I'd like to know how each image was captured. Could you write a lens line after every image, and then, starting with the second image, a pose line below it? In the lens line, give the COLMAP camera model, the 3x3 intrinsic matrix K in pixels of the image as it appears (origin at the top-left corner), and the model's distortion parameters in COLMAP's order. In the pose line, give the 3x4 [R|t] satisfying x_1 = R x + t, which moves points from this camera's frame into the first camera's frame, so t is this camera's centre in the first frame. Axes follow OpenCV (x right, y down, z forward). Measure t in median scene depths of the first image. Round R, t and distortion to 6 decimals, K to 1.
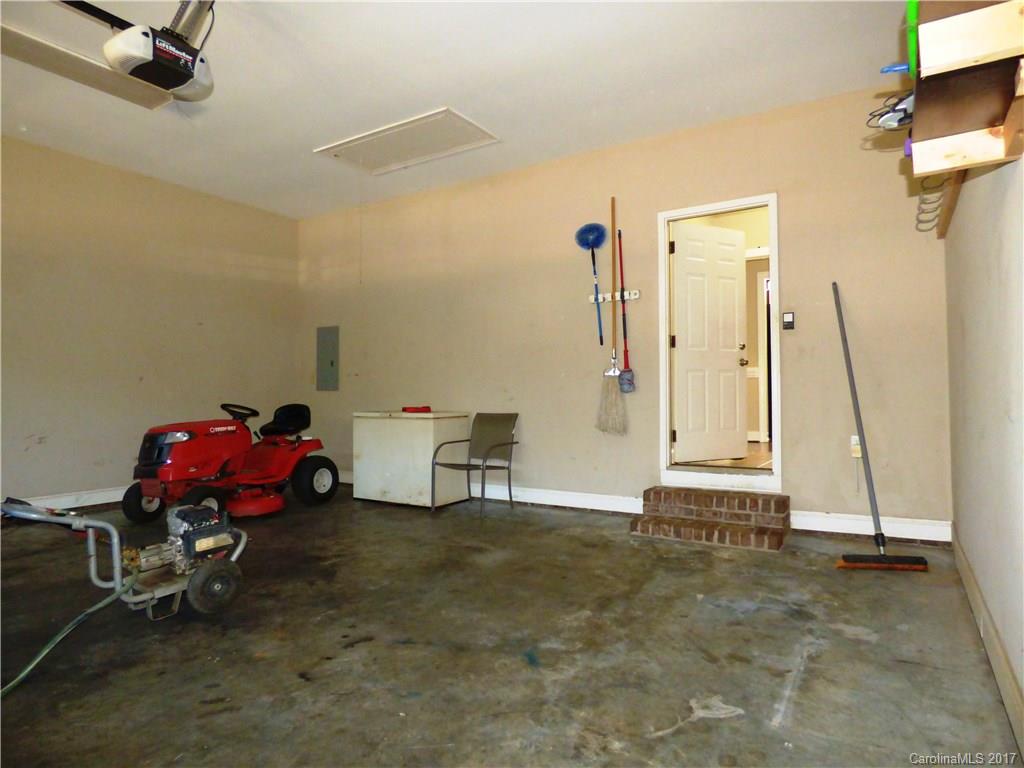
lens RADIAL K [[610.2, 0, 515.4], [0, 610.2, 386.1], [0, 0, 1]] dist [-0.015569, 0.004520]
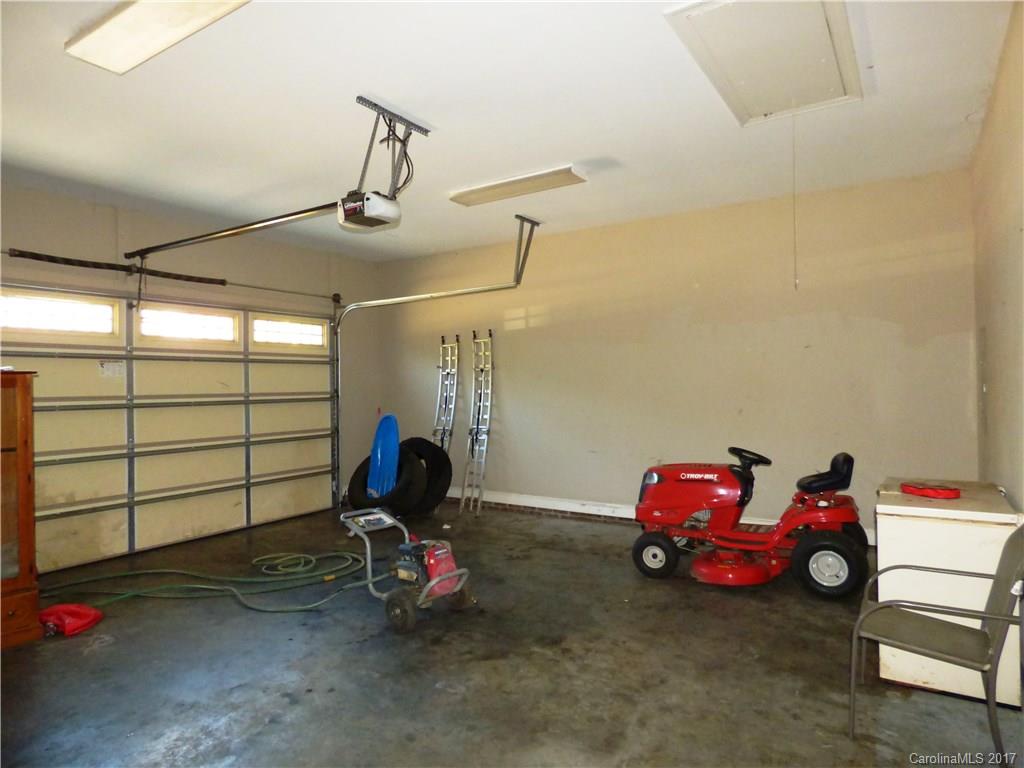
lens RADIAL K [[610.2, 0, 515.9], [0, 610.2, 386.4], [0, 0, 1]] dist [-0.015569, 0.004520]
pose [[-0.027019, 0.004214, -0.999626, 0.636894], [0.029829, 0.999549, 0.003408, -0.108454], [0.999190, -0.029726, -0.027132, 1.101973]]
